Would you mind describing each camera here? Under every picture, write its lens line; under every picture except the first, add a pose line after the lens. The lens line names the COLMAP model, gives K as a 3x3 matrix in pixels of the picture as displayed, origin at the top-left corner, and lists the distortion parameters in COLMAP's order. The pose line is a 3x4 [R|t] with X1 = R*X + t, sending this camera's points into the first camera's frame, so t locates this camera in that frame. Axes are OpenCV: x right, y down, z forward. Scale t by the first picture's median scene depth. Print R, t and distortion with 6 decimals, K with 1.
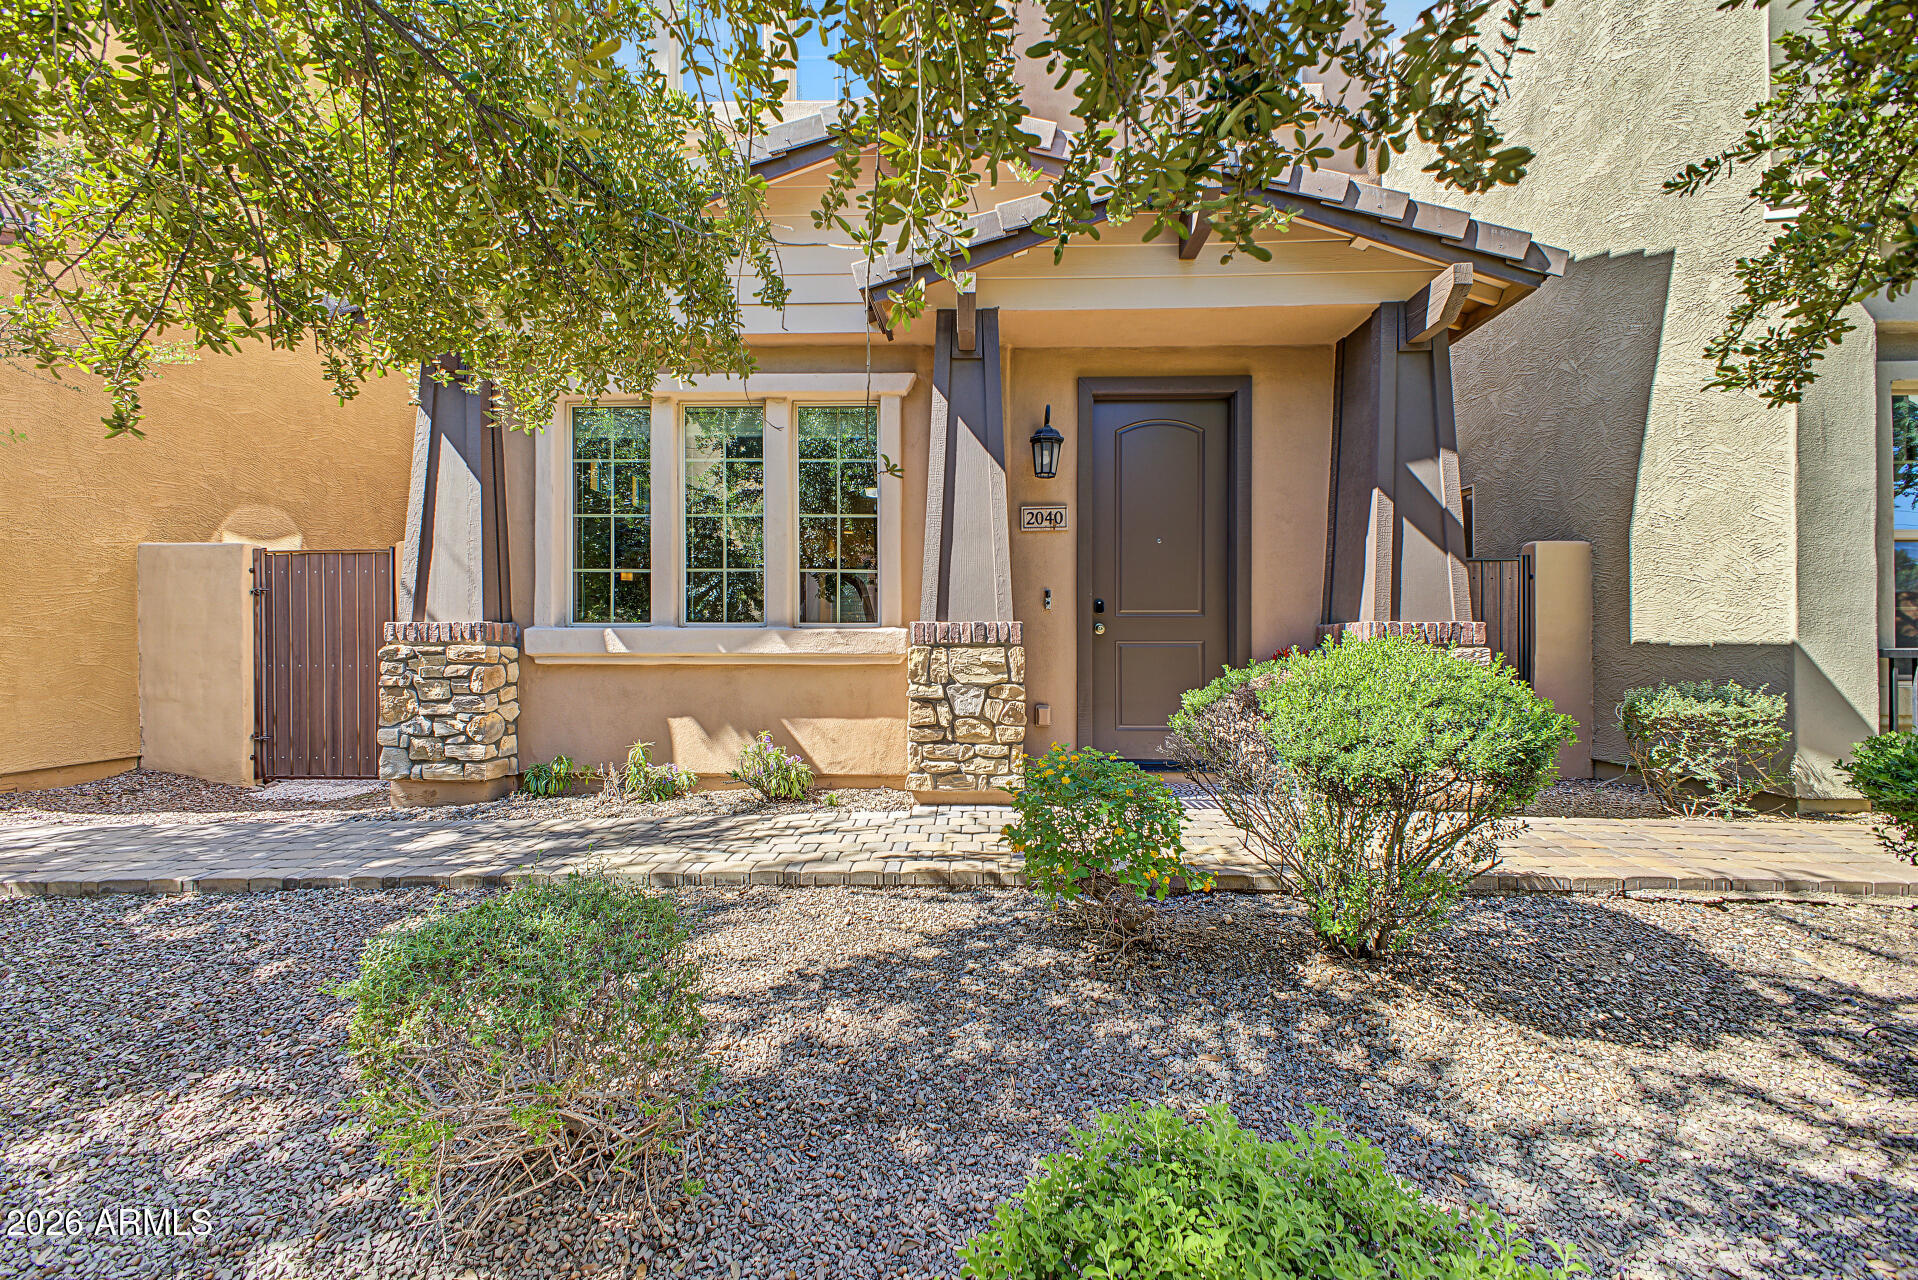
lens RADIAL K [[762.4, 0, 947.0], [0, 762.4, 638.0], [0, 0, 1]] dist [0.016344, -0.004003]
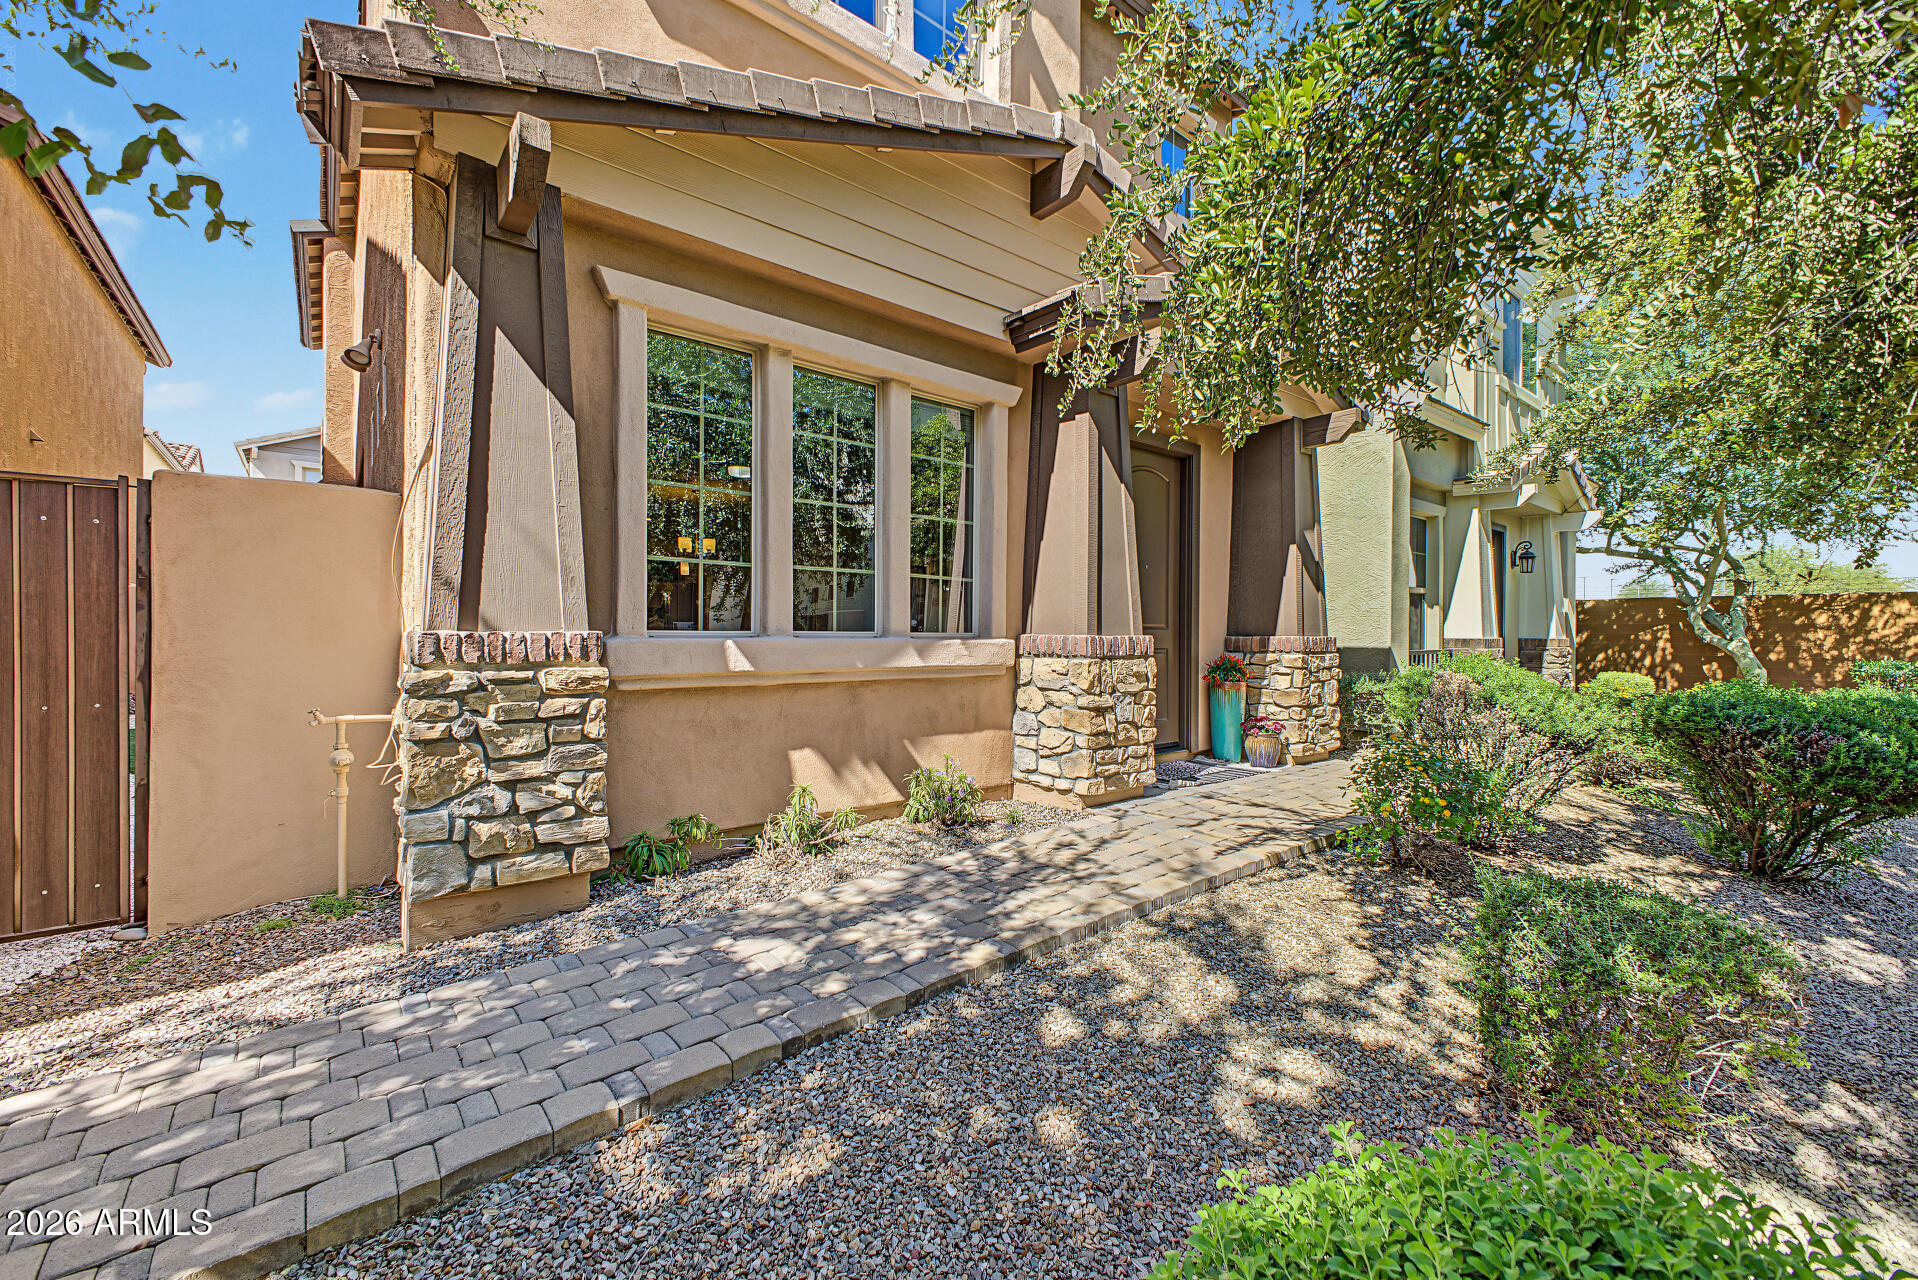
lens RADIAL K [[762.4, 0, 967.5], [0, 762.4, 638.9], [0, 0, 1]] dist [0.016344, -0.004003]
pose [[0.755991, -0.000017, 0.654582, -0.801863], [-0.008840, 0.999909, 0.010235, -0.024640], [-0.654522, -0.013524, 0.755922, 0.289139]]
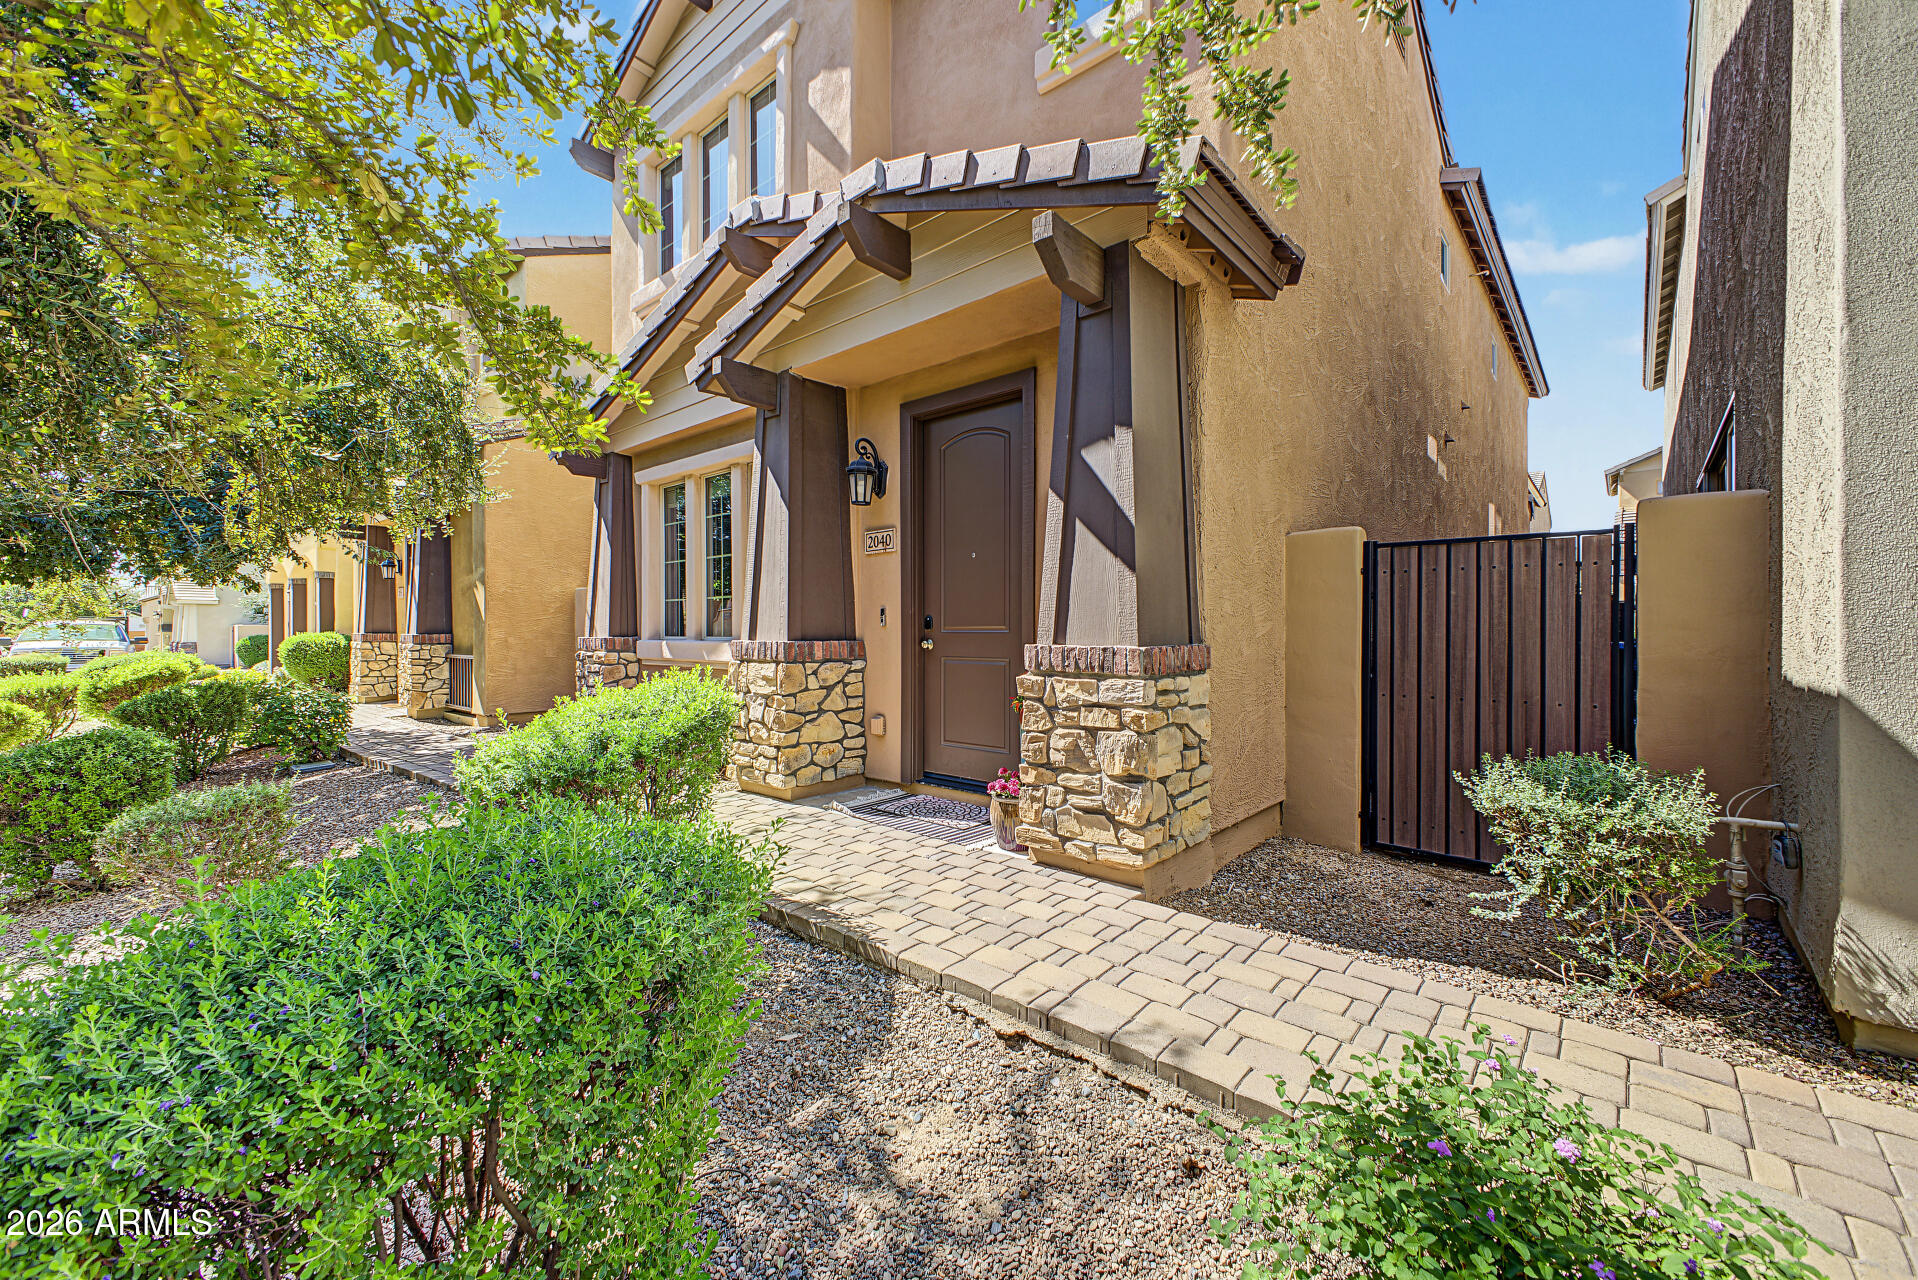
lens RADIAL K [[762.4, 0, 947.4], [0, 762.4, 640.3], [0, 0, 1]] dist [0.016344, -0.004003]
pose [[0.762045, 0.005611, -0.647500, 0.948230], [0.004428, 0.999894, 0.013876, -0.035259], [0.647509, -0.013441, 0.761939, 0.263074]]
